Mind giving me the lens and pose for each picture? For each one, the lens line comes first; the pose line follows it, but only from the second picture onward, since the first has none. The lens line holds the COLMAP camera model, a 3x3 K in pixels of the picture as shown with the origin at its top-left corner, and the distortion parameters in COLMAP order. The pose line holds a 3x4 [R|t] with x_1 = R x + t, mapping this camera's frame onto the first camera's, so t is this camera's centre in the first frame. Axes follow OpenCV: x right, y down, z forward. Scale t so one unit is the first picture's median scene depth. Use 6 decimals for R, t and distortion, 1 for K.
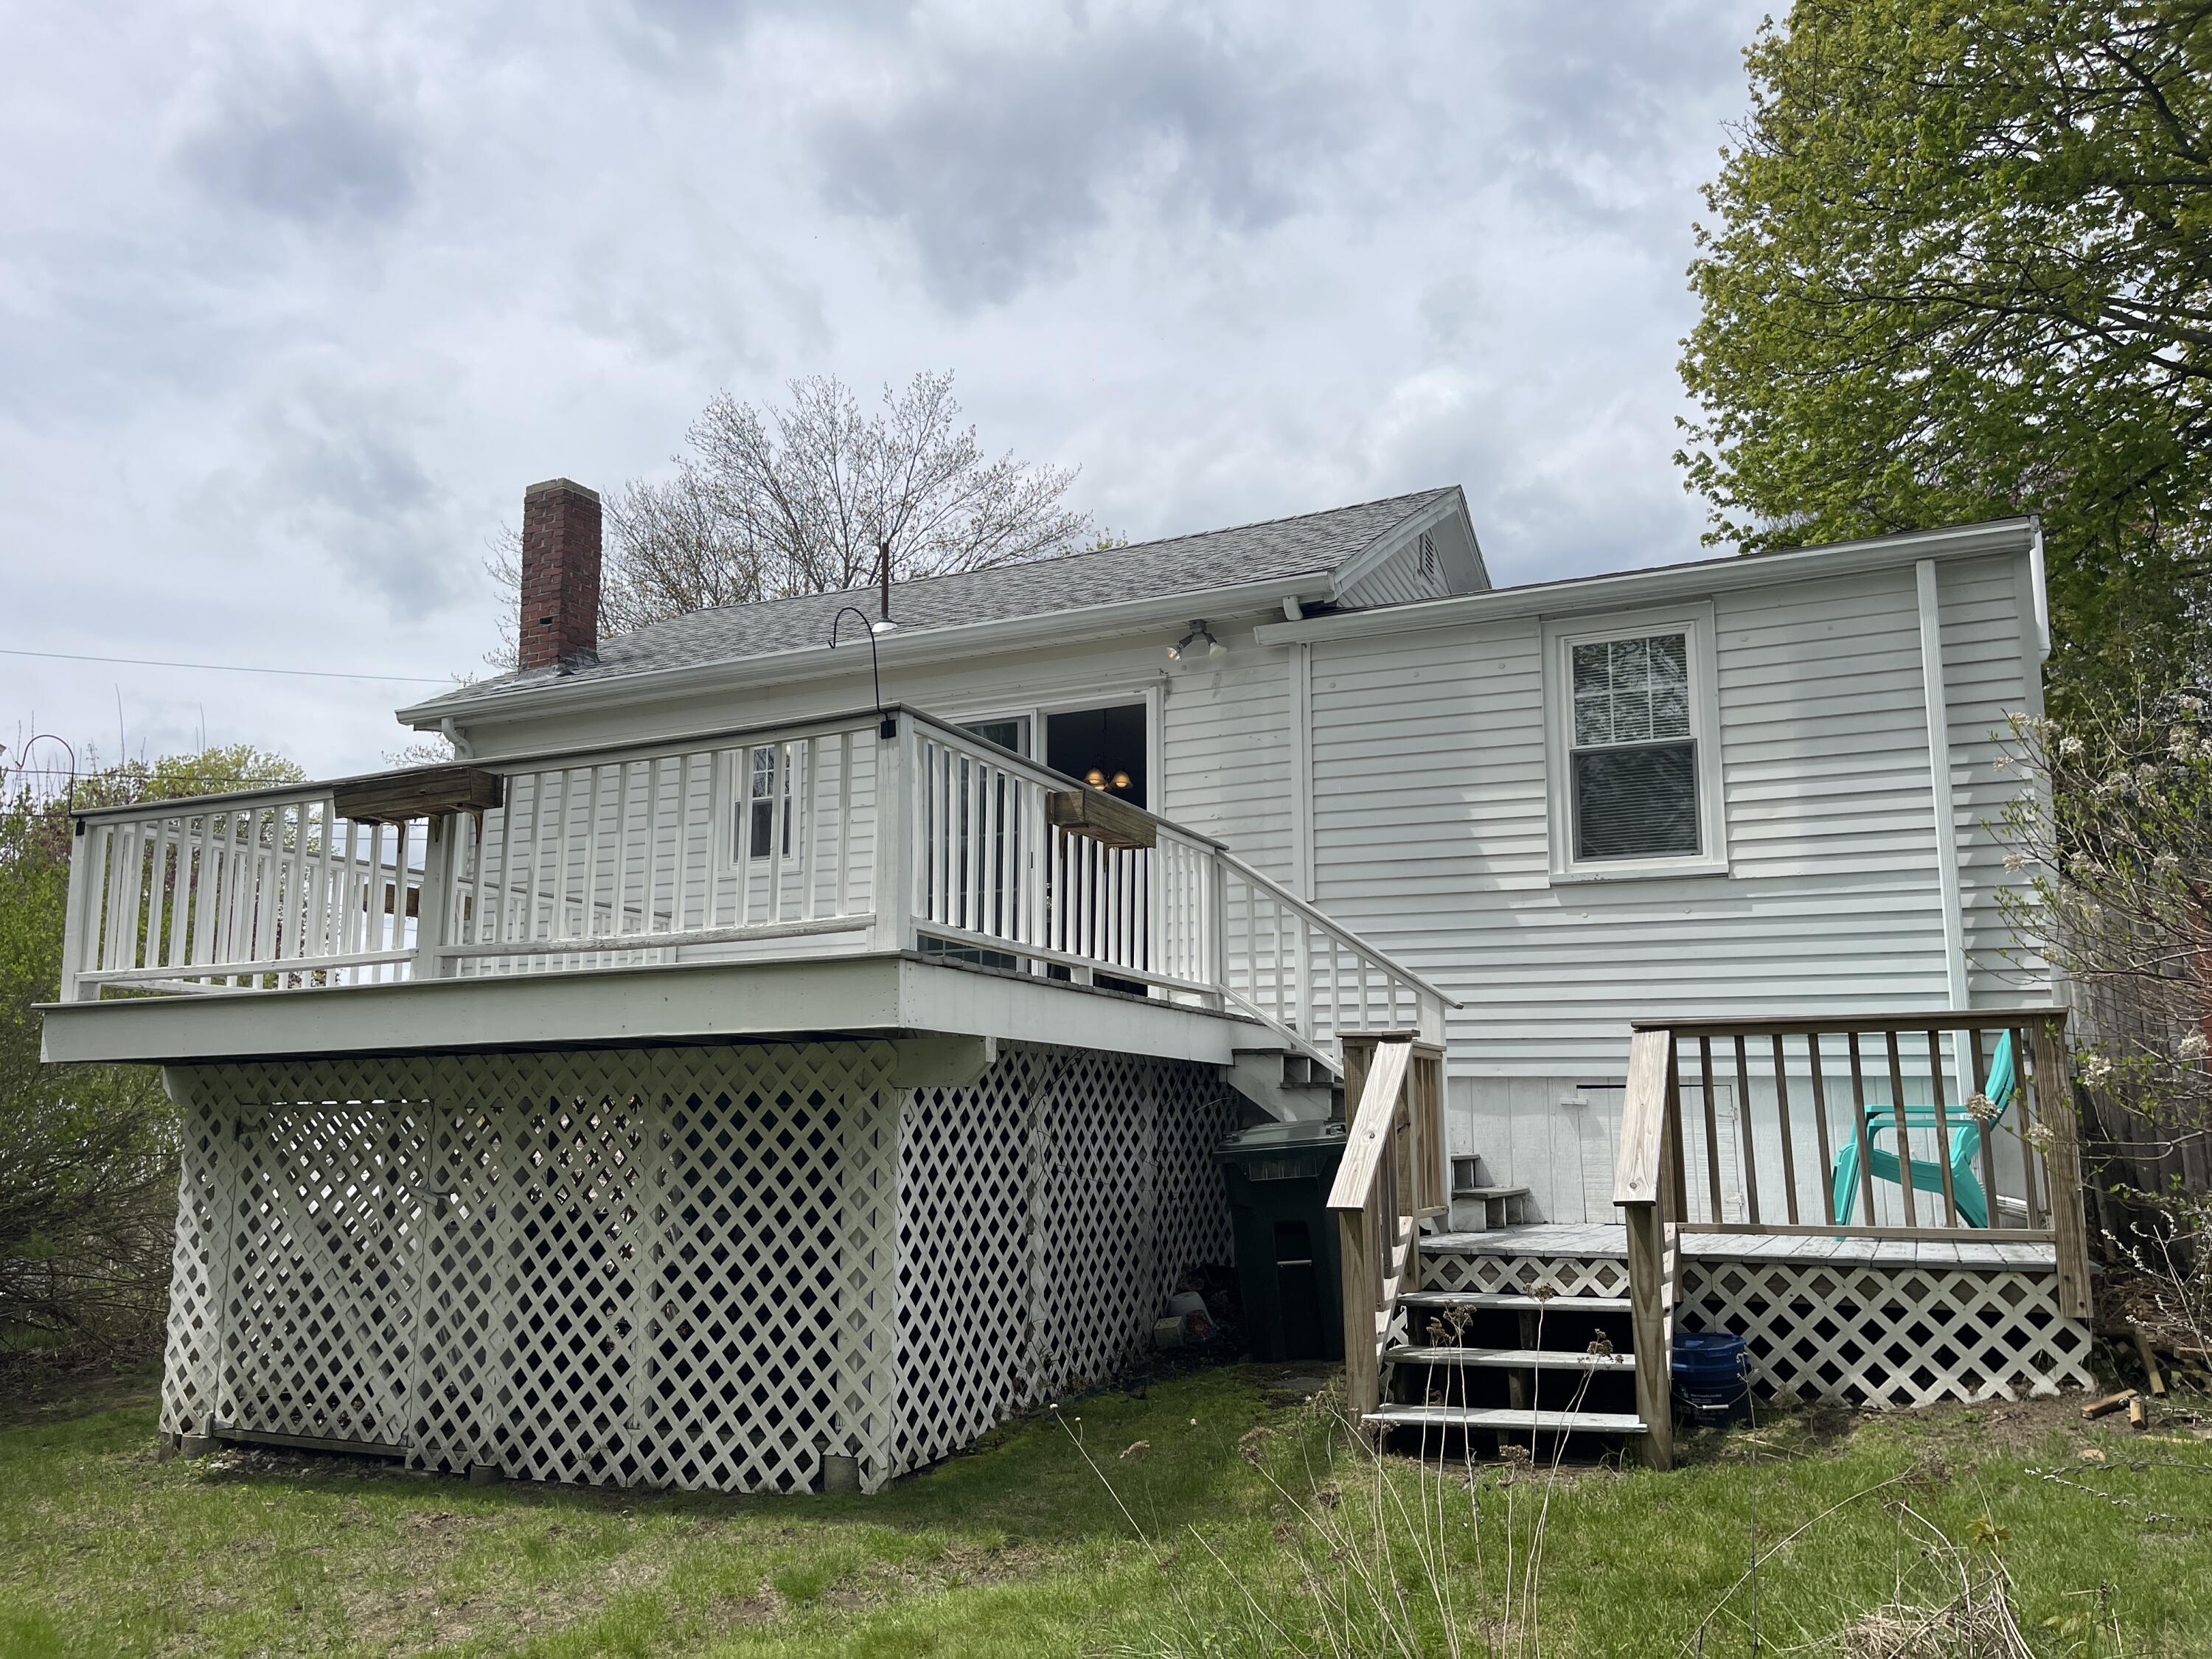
lens RADIAL K [[1659.9, 0, 1114.0], [0, 1659.9, 849.8], [0, 0, 1]] dist [0.061169, -0.081384]
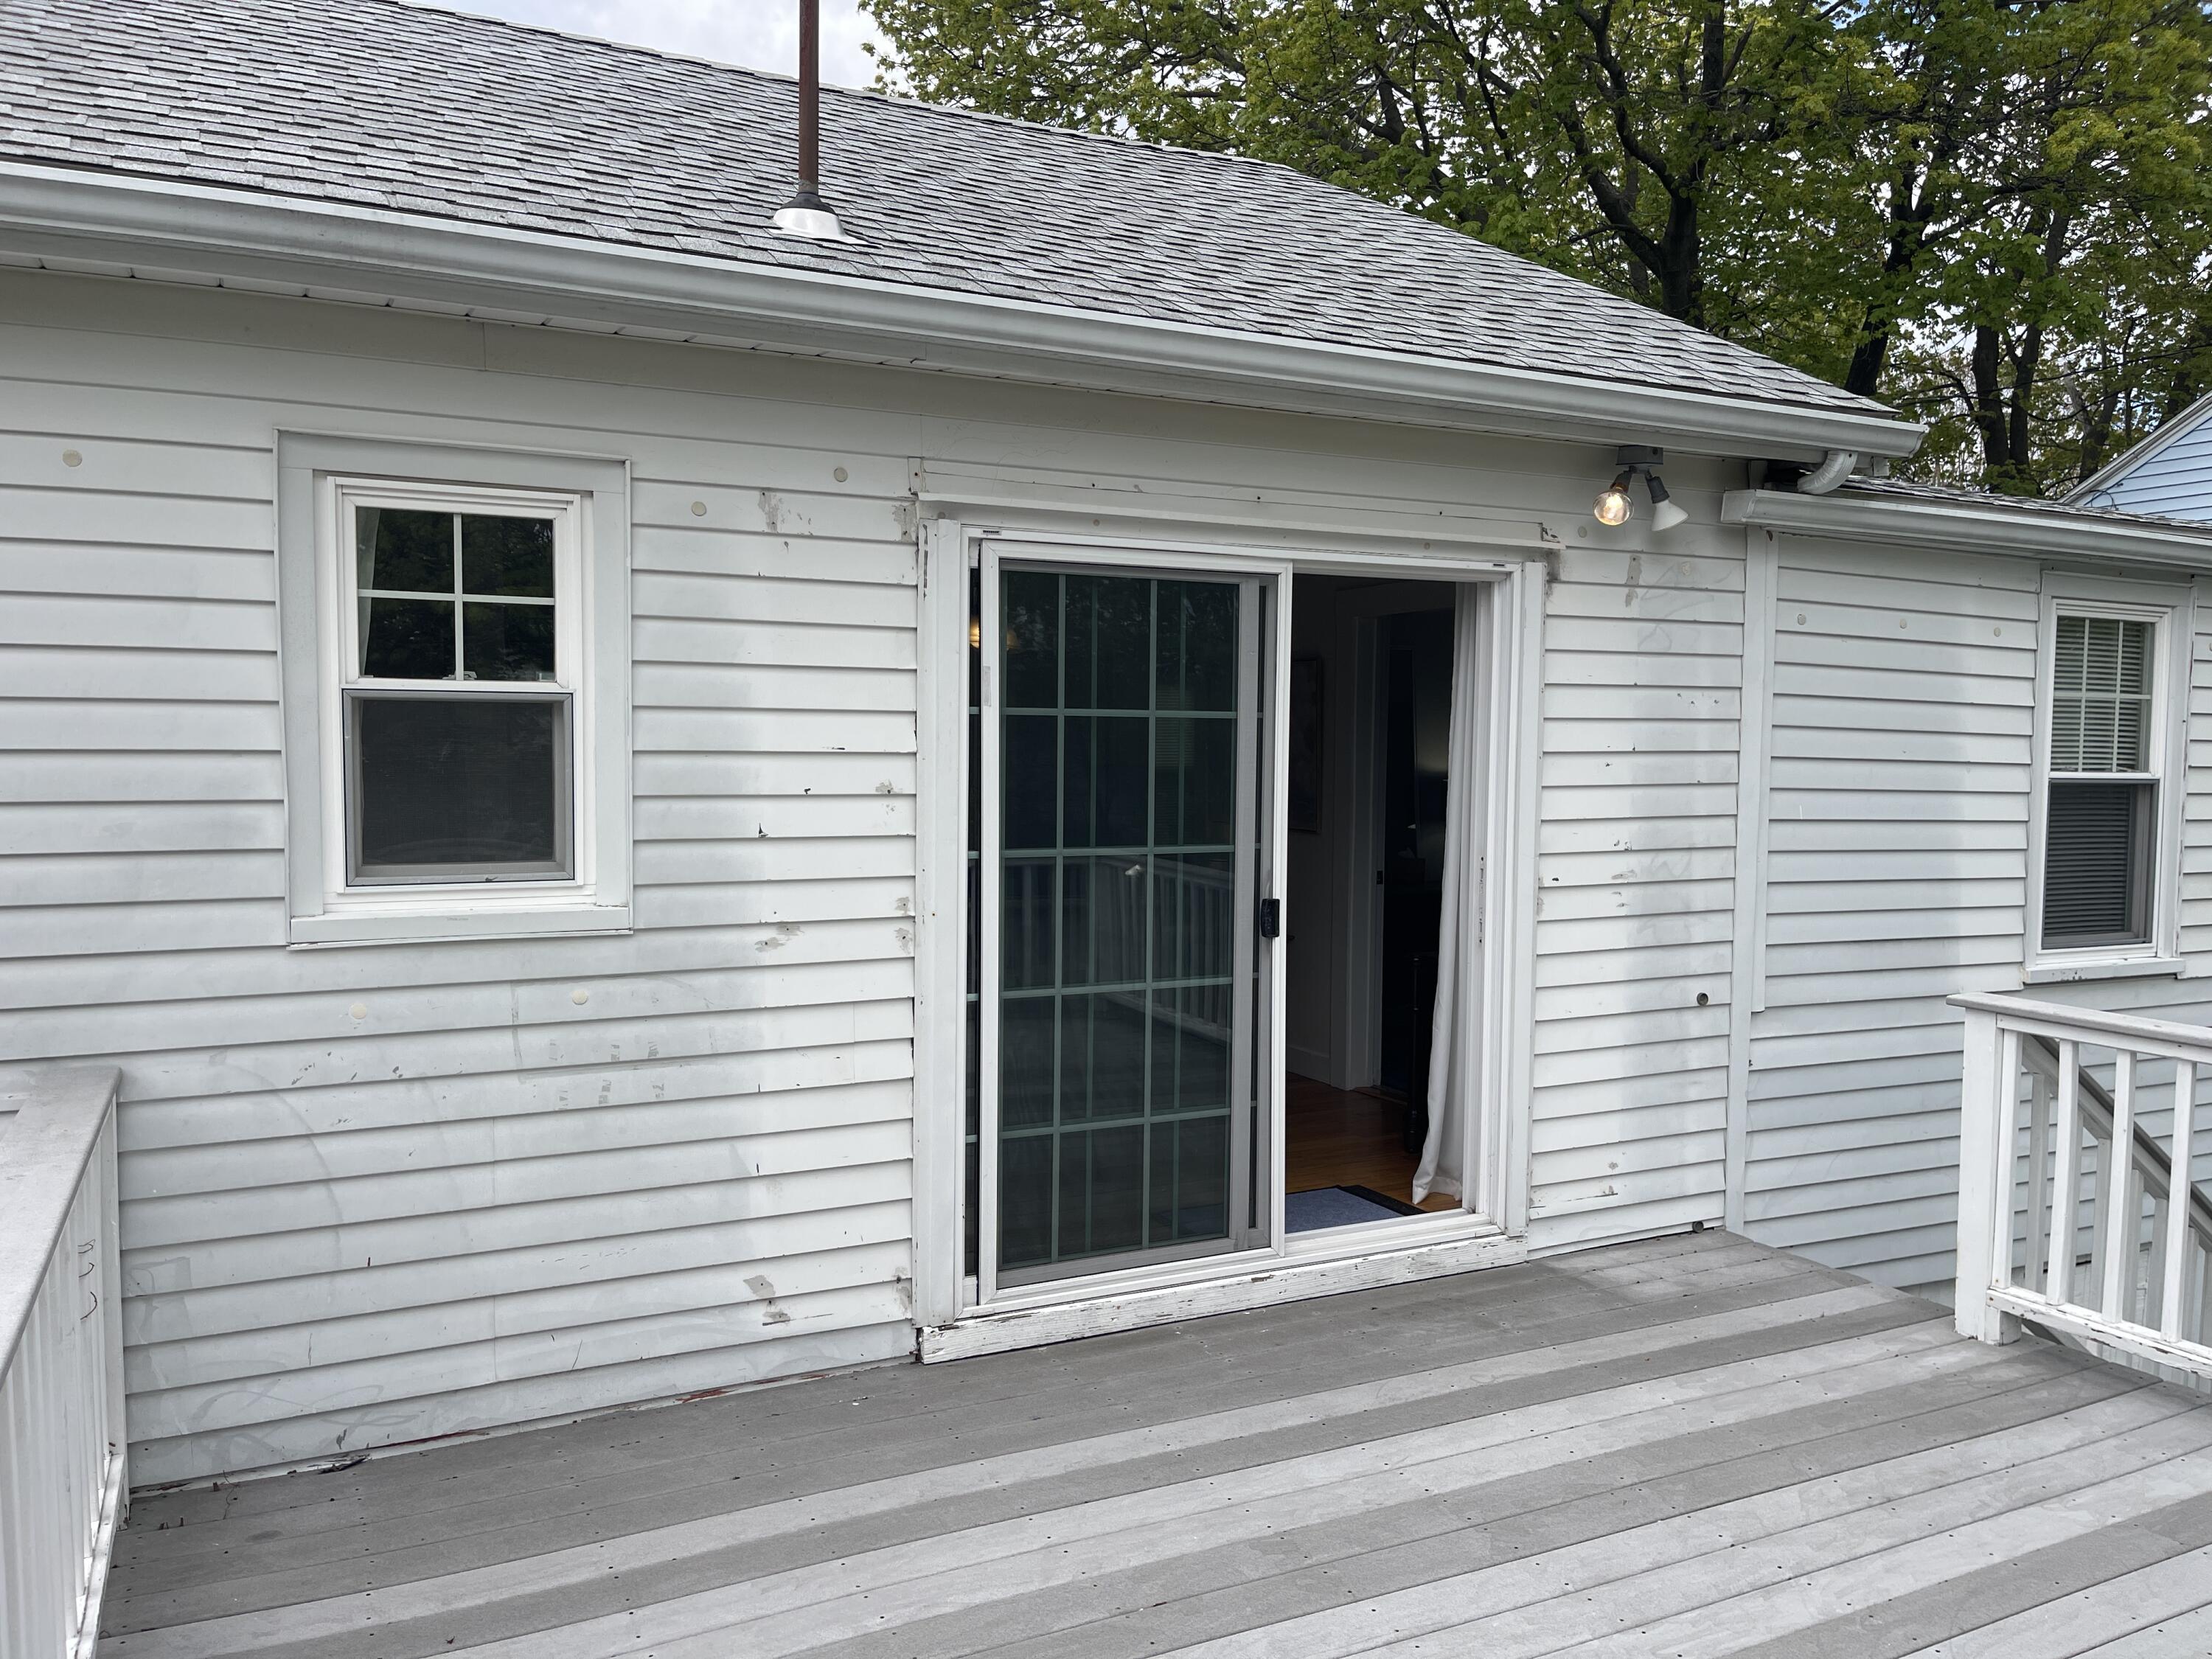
lens RADIAL K [[1659.9, 0, 1114.0], [0, 1659.9, 849.8], [0, 0, 1]] dist [0.061169, -0.081384]
pose [[0.646079, -0.027612, 0.762771, -0.475884], [-0.147687, 0.975937, 0.160423, -0.083776], [-0.748846, -0.216297, 0.626455, 0.852801]]
